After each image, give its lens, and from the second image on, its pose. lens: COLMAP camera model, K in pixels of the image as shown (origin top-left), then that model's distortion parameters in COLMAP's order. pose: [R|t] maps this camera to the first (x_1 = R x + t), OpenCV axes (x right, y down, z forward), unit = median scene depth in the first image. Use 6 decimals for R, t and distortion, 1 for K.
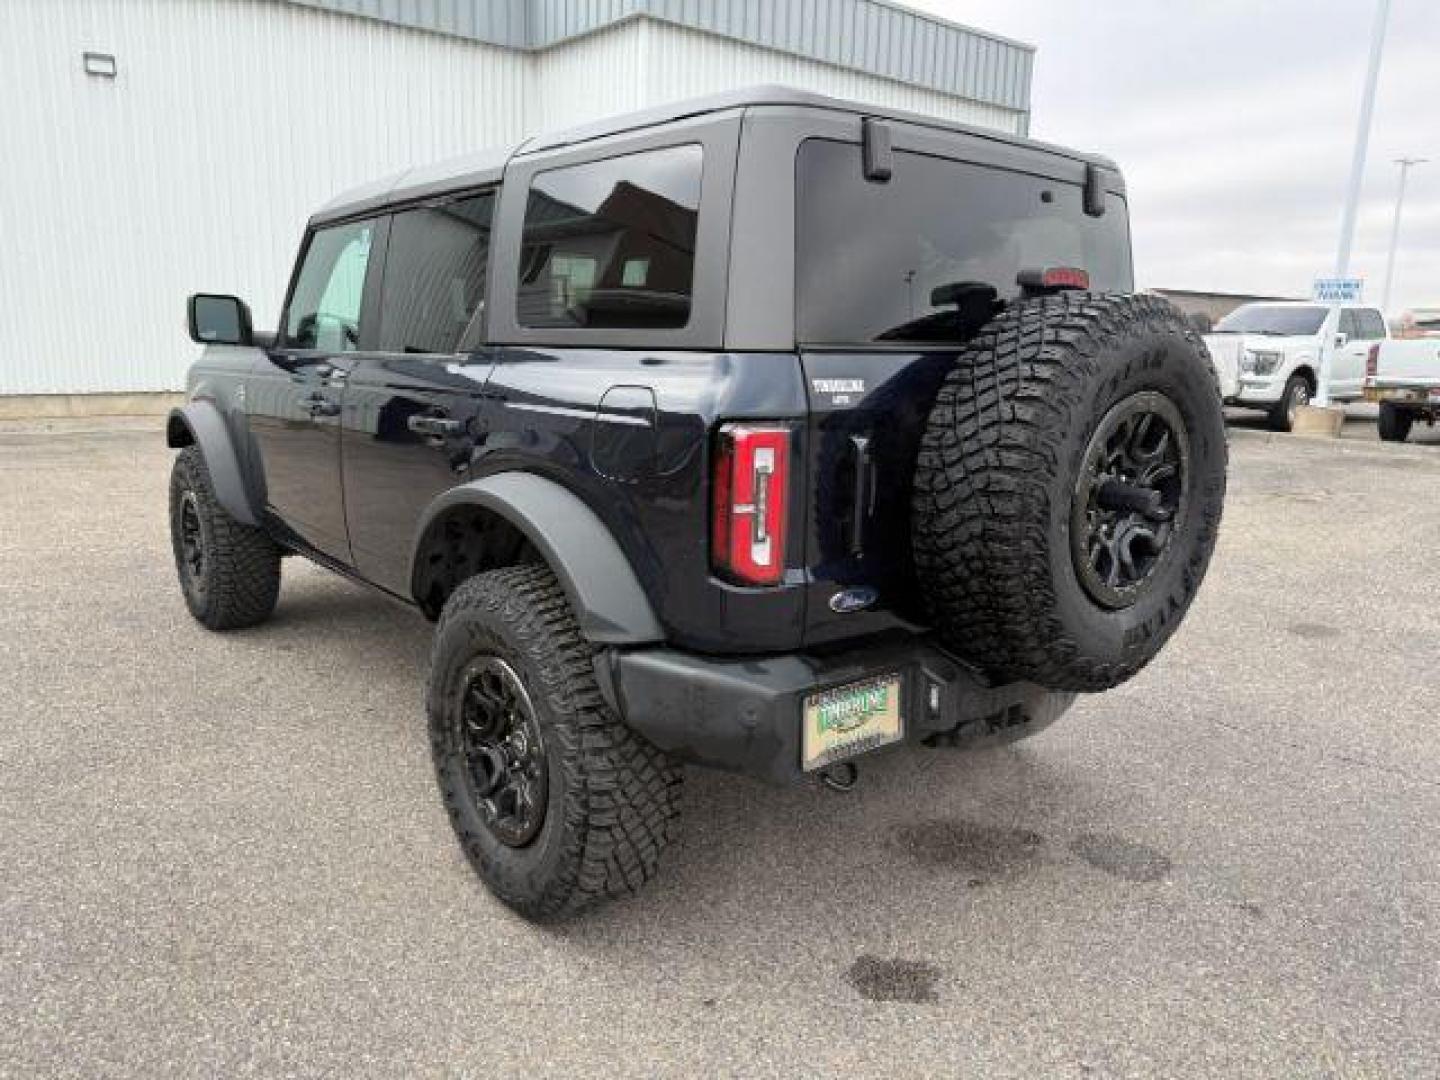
lens RADIAL K [[1031.2, 0, 723.9], [0, 1031.2, 530.3], [0, 0, 1]] dist [0.025097, -0.026208]
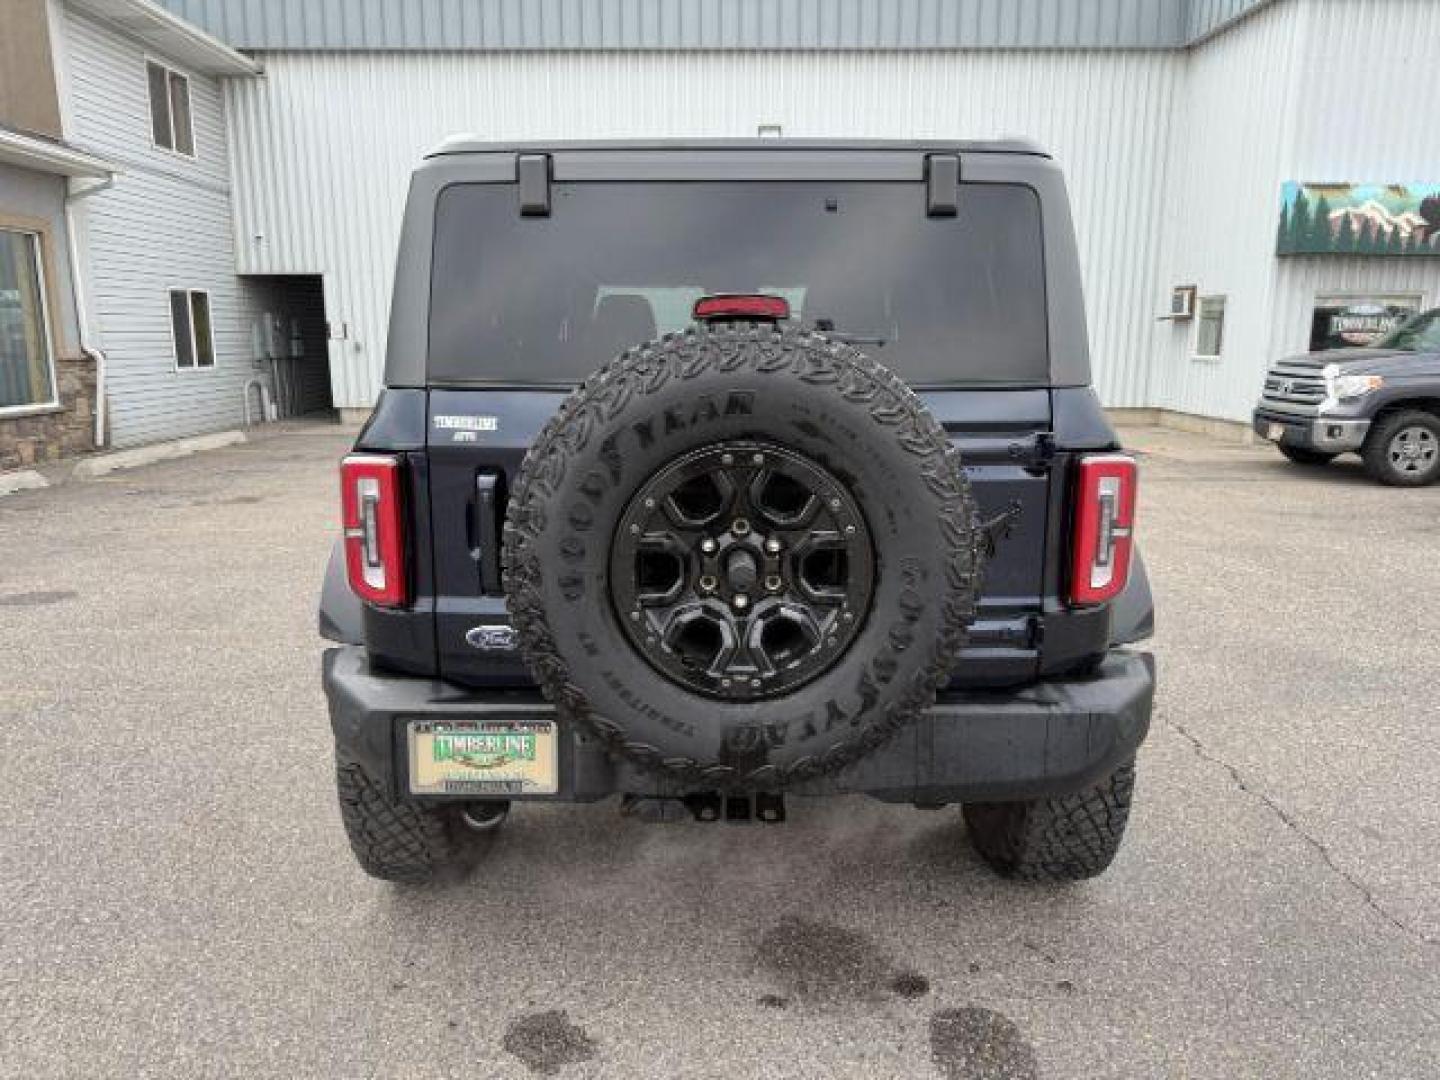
lens RADIAL K [[1031.2, 0, 722.0], [0, 1031.2, 539.8], [0, 0, 1]] dist [0.025097, -0.026208]
pose [[0.771052, 0.102015, -0.628547, 0.657242], [-0.108229, 0.993717, 0.028516, -0.056711], [0.627507, 0.046040, 0.777248, 0.261068]]
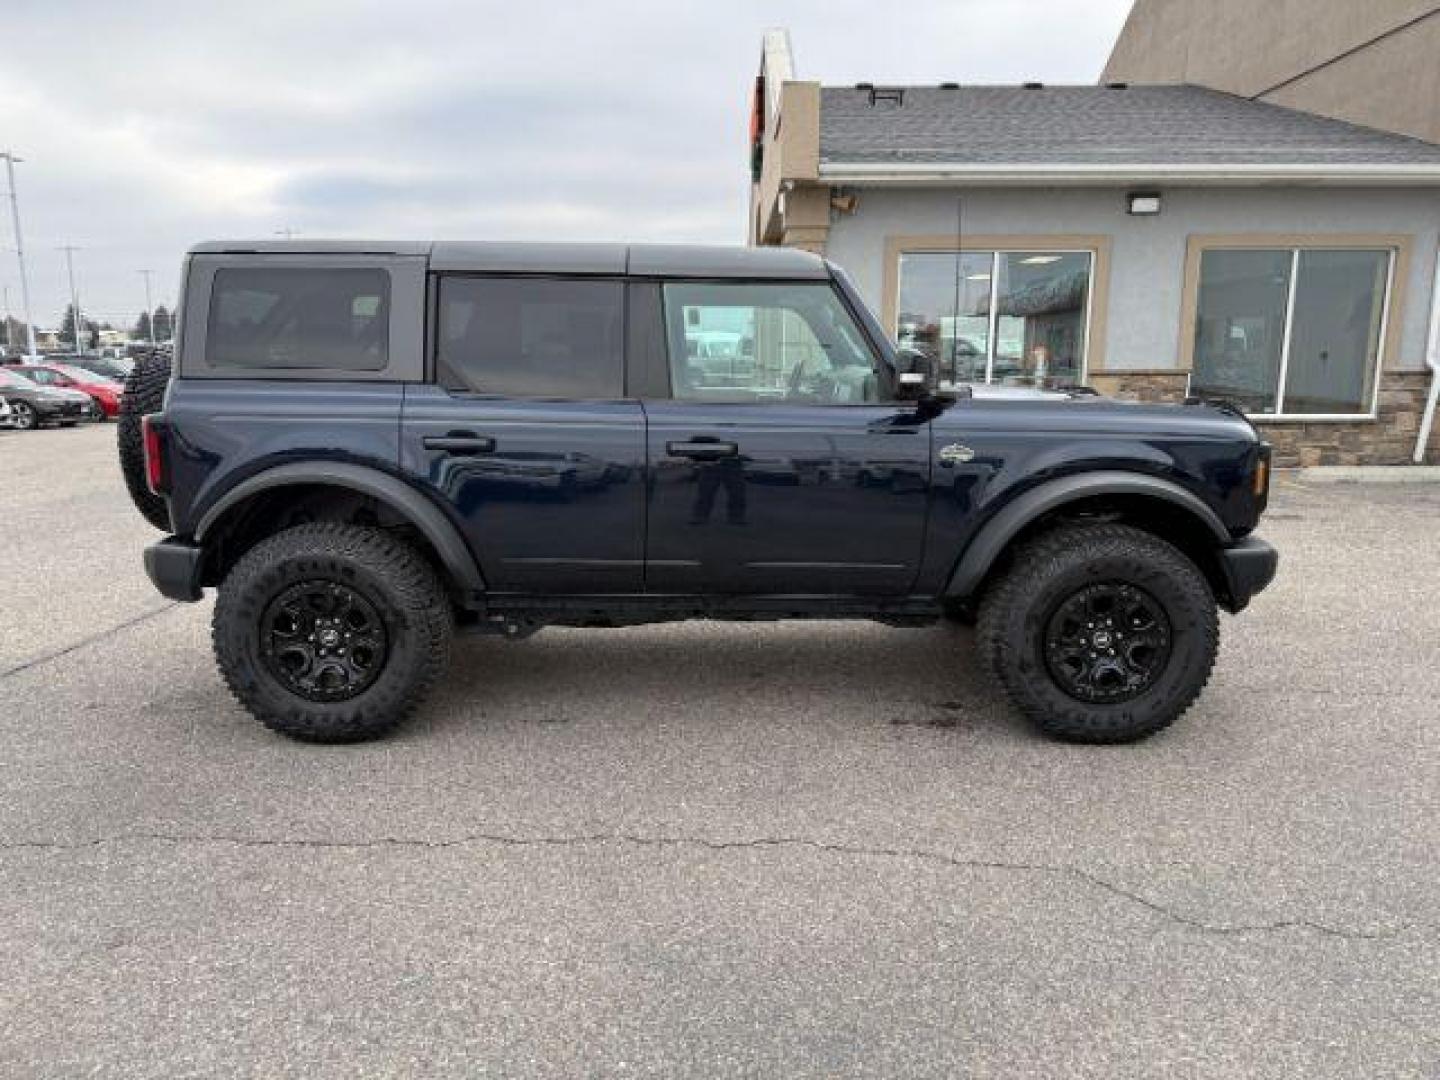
lens RADIAL K [[1031.2, 0, 705.8], [0, 1031.2, 545.1], [0, 0, 1]] dist [0.025097, -0.026208]
pose [[-0.649370, 0.119408, -0.751040, 0.955840], [-0.163289, 0.942667, 0.291059, -0.455739], [0.742735, 0.311641, -0.592642, 2.324552]]
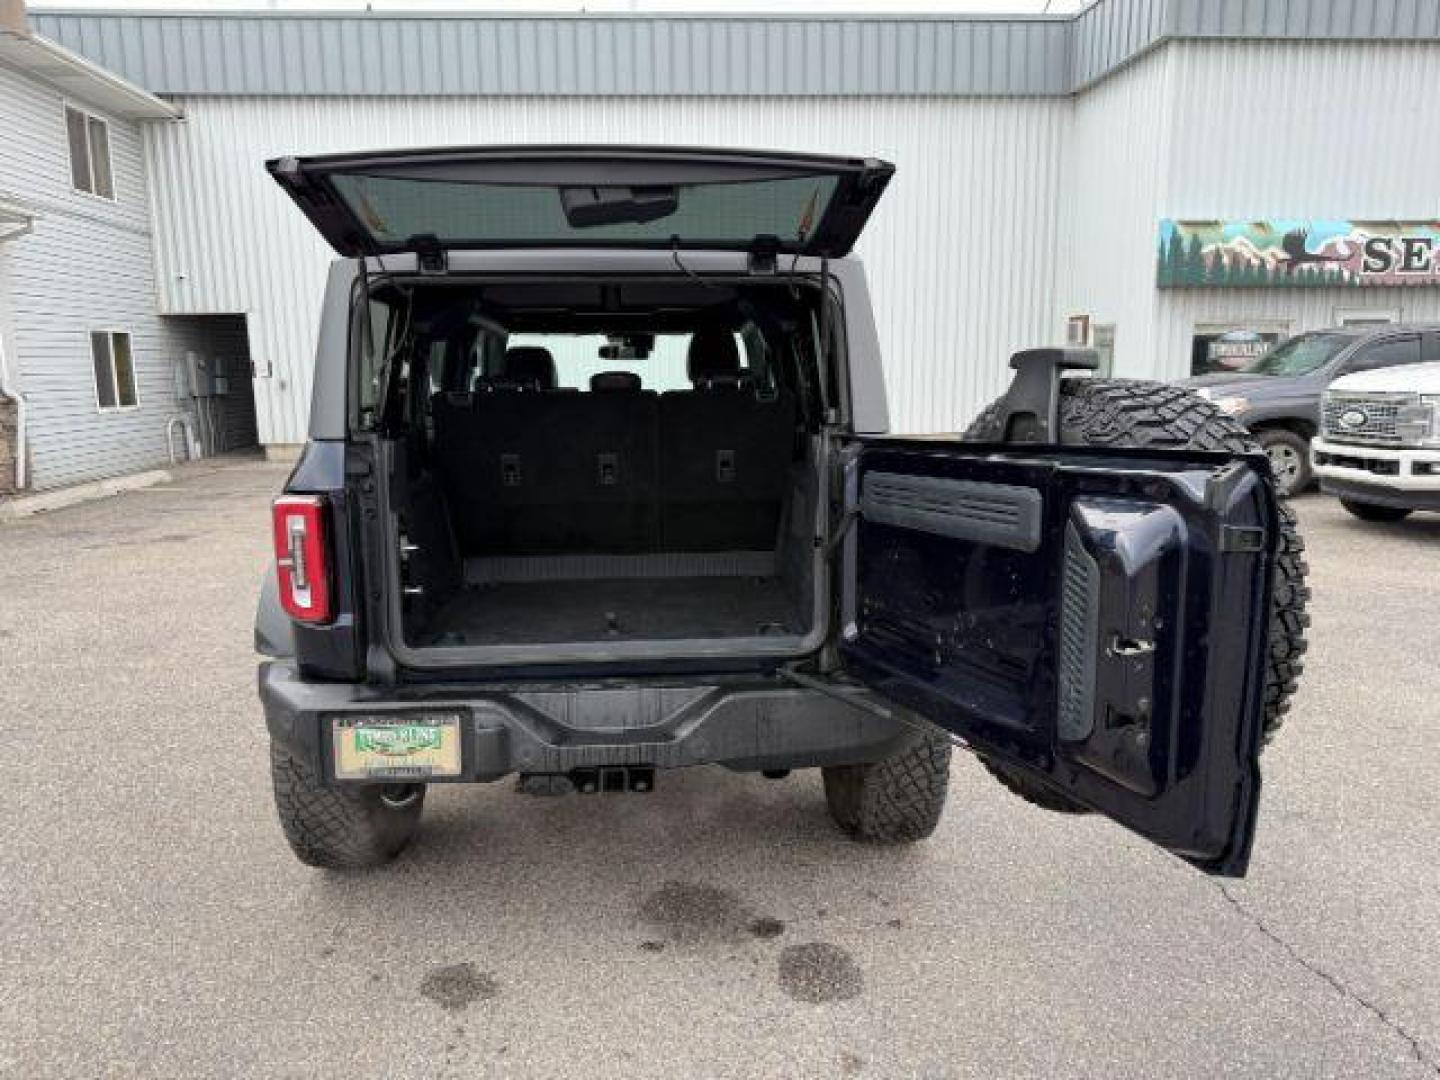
lens RADIAL K [[1031.2, 0, 724.3], [0, 1031.2, 537.9], [0, 0, 1]] dist [0.025097, -0.026208]
pose [[0.811053, 0.065516, -0.581292, 0.803092], [-0.083579, 0.996492, -0.004302, -0.059873], [0.578971, 0.052073, 0.813684, 0.169735]]
